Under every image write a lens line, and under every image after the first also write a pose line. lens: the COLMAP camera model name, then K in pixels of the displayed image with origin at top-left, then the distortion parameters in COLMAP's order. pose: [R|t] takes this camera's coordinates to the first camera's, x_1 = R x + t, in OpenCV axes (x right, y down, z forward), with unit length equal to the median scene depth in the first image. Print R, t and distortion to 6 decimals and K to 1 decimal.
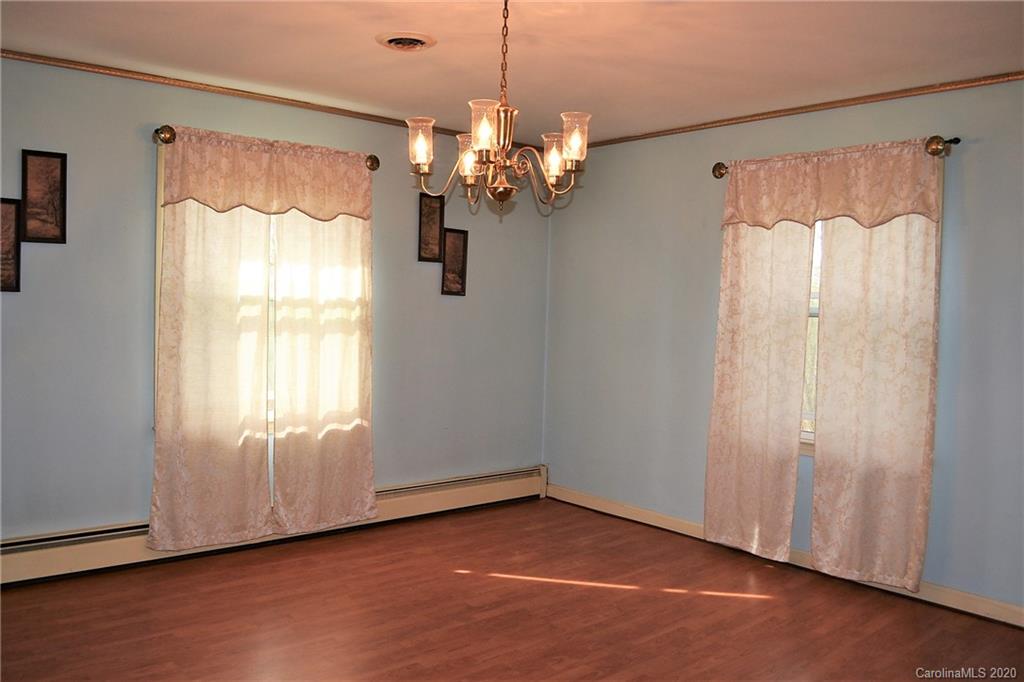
lens RADIAL K [[842.8, 0, 510.7], [0, 842.8, 339.3], [0, 0, 1]] dist [-0.008838, 0.010733]
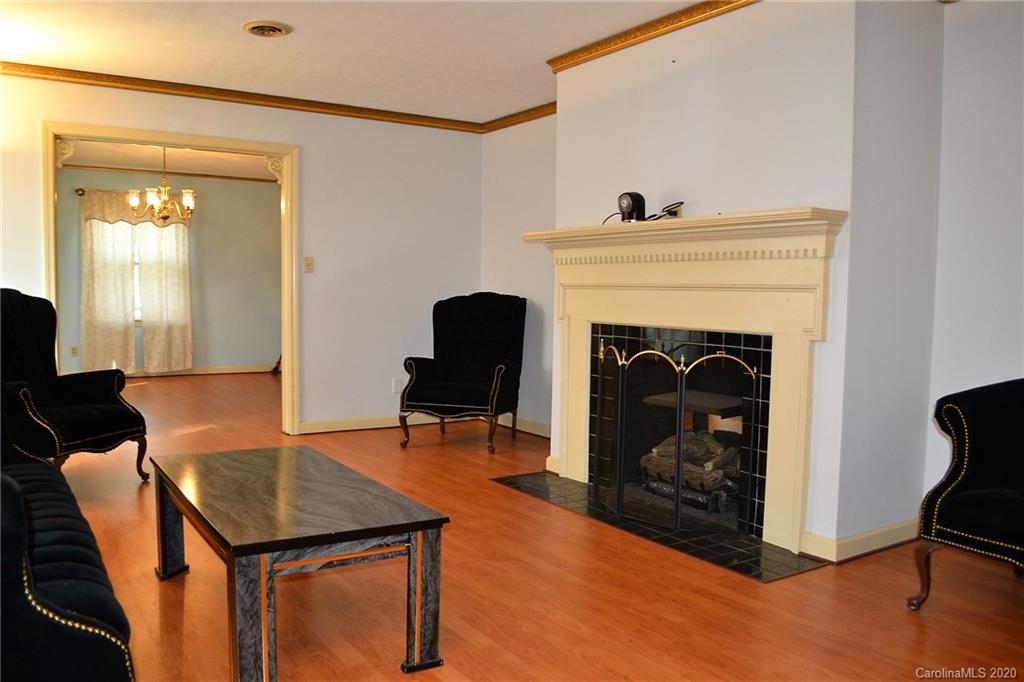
lens RADIAL K [[842.8, 0, 514.6], [0, 842.8, 339.9], [0, 0, 1]] dist [-0.008838, 0.010733]
pose [[0.203875, -0.097235, 0.974156, -1.710503], [0.033923, 0.995160, 0.092232, 0.002385], [-0.978409, 0.014243, 0.206187, -0.485504]]
